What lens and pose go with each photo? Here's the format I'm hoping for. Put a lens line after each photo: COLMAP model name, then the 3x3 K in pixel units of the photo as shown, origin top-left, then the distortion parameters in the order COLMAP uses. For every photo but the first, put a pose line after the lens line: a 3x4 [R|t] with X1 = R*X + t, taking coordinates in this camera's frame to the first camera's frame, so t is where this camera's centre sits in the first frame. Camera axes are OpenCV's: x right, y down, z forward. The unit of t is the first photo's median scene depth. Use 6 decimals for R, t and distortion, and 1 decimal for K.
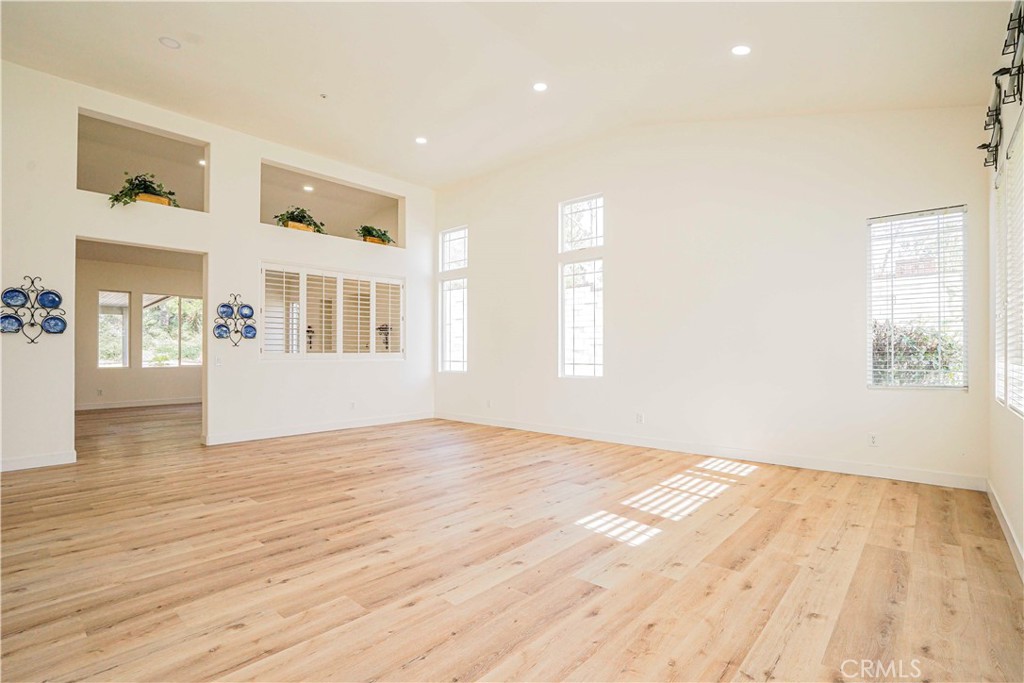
lens RADIAL K [[502.0, 0, 507.1], [0, 502.0, 353.5], [0, 0, 1]] dist [-0.058964, 0.024510]
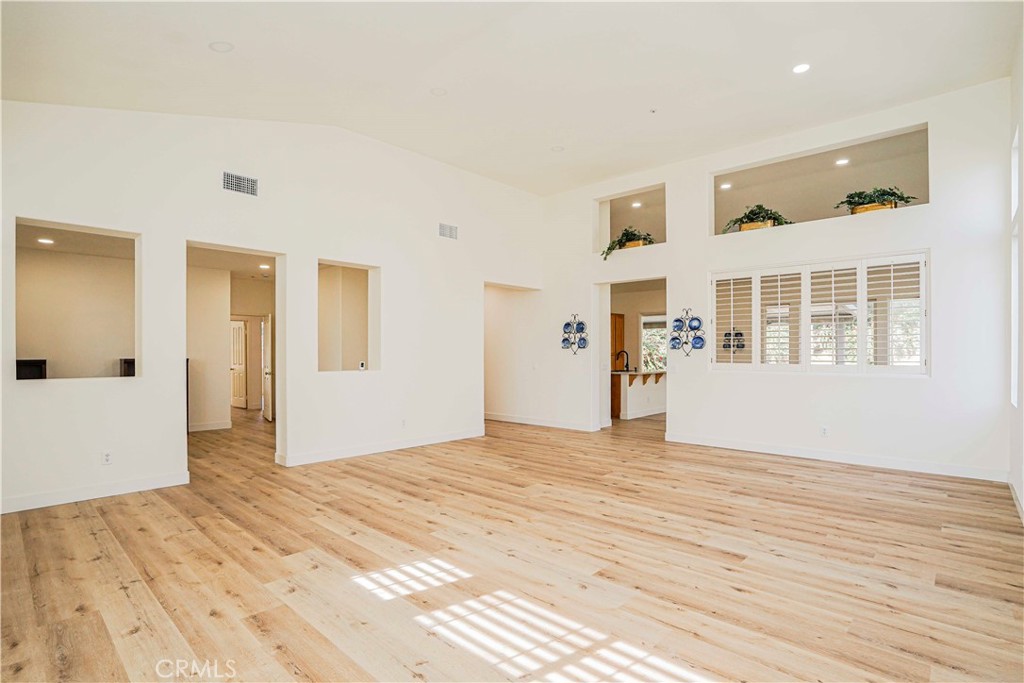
lens RADIAL K [[502.0, 0, 507.1], [0, 502.0, 353.5], [0, 0, 1]] dist [-0.058964, 0.024510]
pose [[-0.032456, 0.000642, -0.999473, 0.981649], [-0.003780, 0.999993, 0.000765, -0.034265], [0.999466, 0.003803, -0.032453, 1.094776]]
